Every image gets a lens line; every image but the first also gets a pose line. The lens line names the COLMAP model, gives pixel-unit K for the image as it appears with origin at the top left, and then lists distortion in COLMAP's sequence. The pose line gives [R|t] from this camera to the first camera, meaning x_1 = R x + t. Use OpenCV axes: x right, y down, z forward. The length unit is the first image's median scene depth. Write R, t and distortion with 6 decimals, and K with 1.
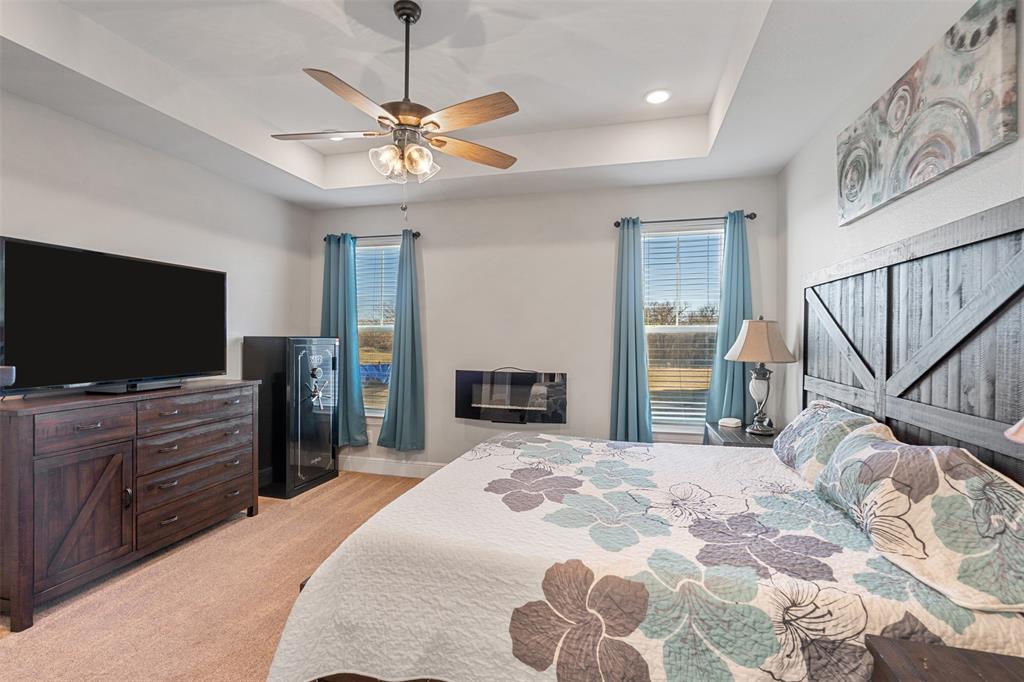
lens RADIAL K [[469.9, 0, 509.2], [0, 469.9, 335.6], [0, 0, 1]] dist [-0.001761, 0.000269]
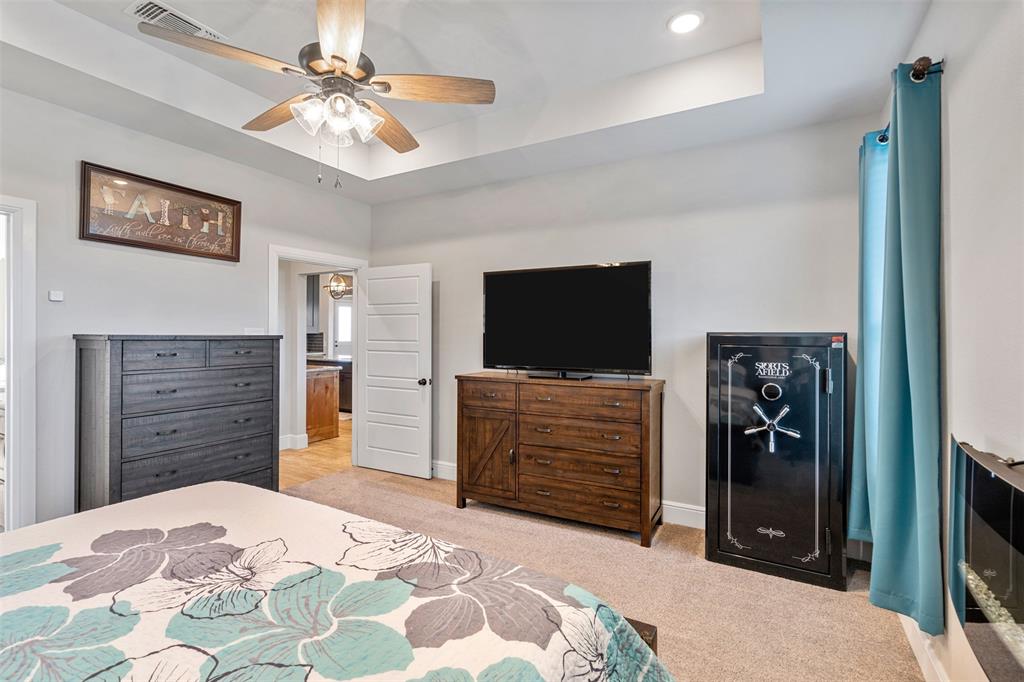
lens RADIAL K [[469.9, 0, 509.2], [0, 469.9, 335.6], [0, 0, 1]] dist [-0.001761, 0.000269]
pose [[-0.258065, -0.004801, -0.966116, 0.463932], [-0.005131, 0.999980, -0.003599, 0.017099], [0.966114, 0.004028, -0.258084, 1.379793]]
